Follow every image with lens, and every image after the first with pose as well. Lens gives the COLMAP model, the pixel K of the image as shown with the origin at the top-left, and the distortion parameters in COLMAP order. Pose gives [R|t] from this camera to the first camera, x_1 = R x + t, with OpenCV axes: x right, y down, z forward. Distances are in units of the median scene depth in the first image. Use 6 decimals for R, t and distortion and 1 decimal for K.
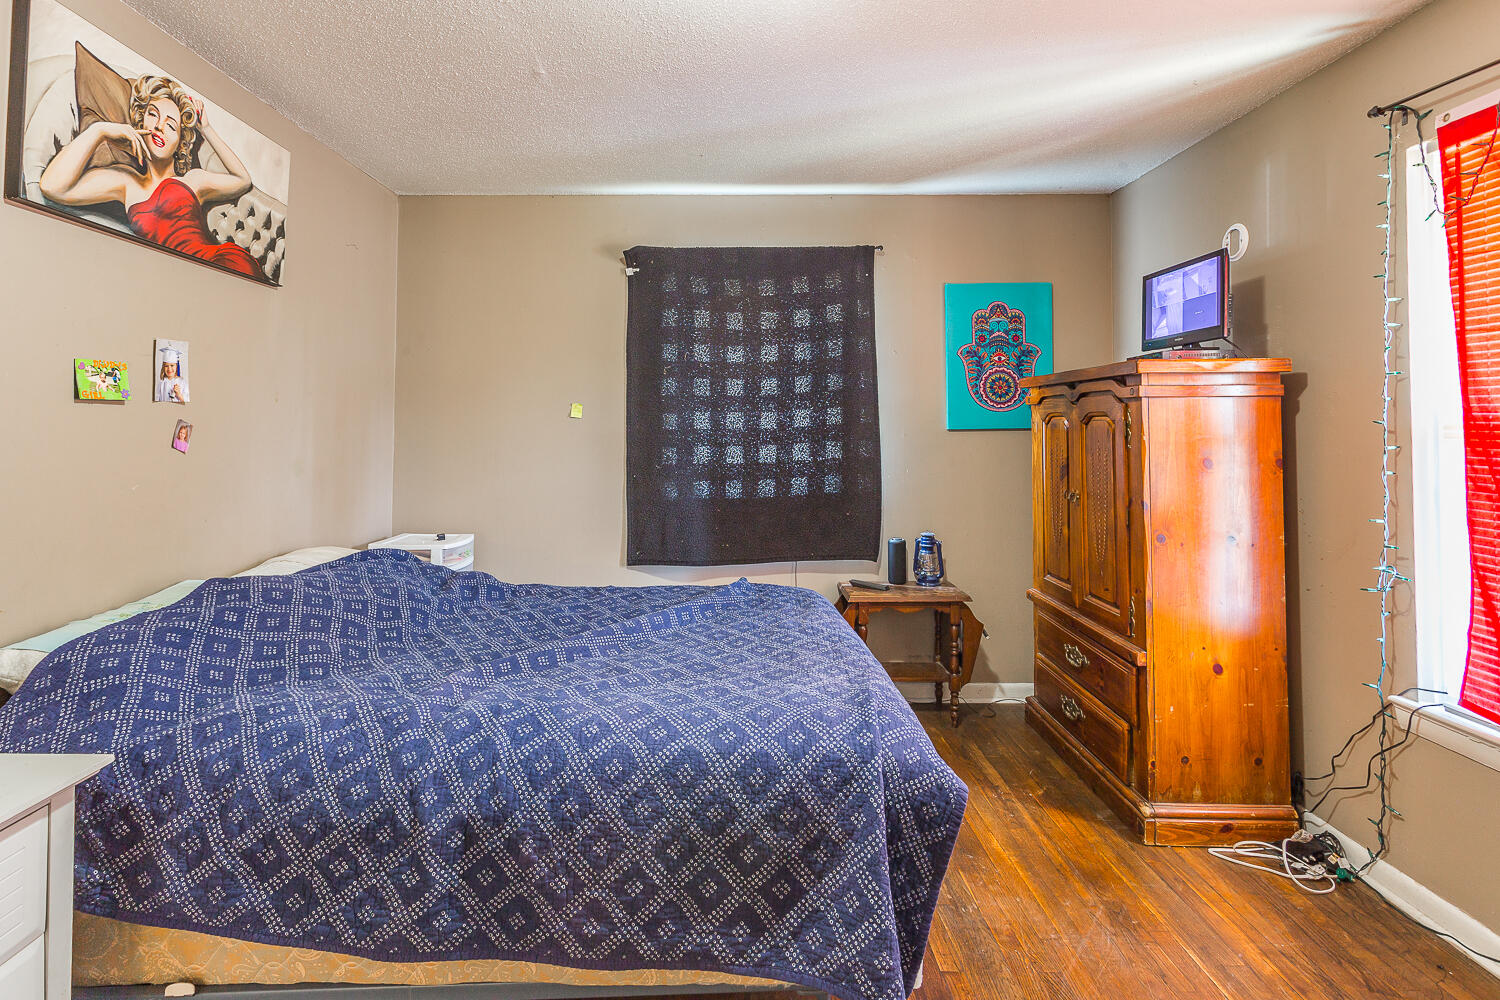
lens RADIAL K [[726.4, 0, 746.6], [0, 726.4, 408.7], [0, 0, 1]] dist [0.003375, 0.000763]
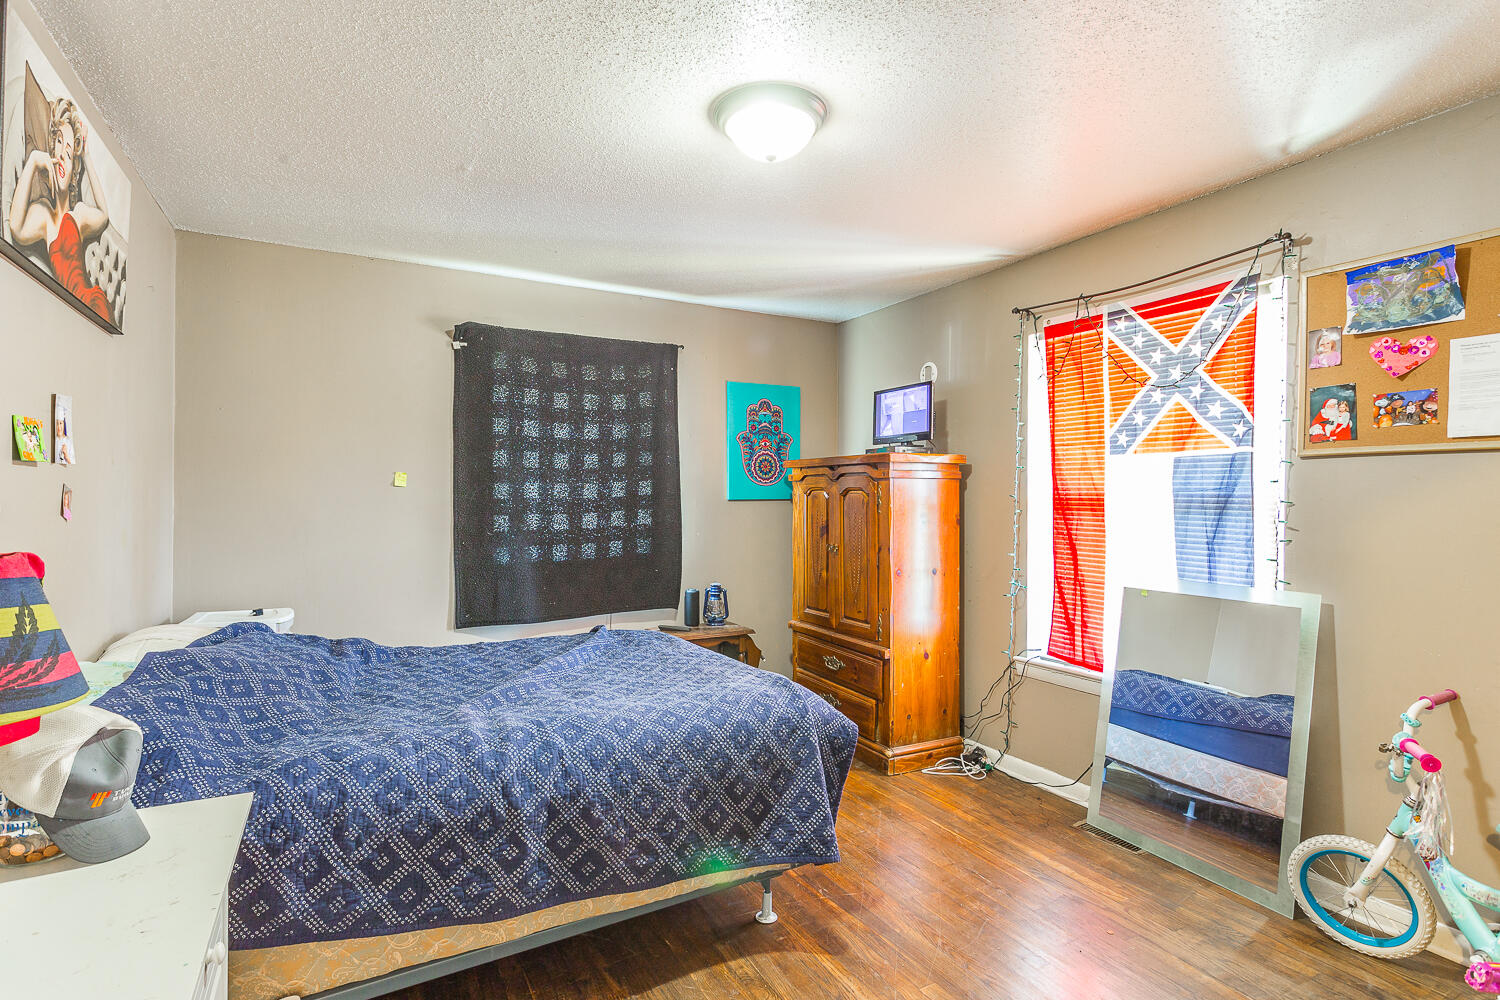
lens RADIAL K [[751.2, 0, 750.4], [0, 751.2, 499.1], [0, 0, 1]] dist [0.004144, 0.001611]
pose [[0.873304, 0.004920, 0.487151, -0.455665], [-0.017872, 0.999599, 0.021943, -0.001505], [-0.486848, -0.027869, 0.873042, -0.198595]]
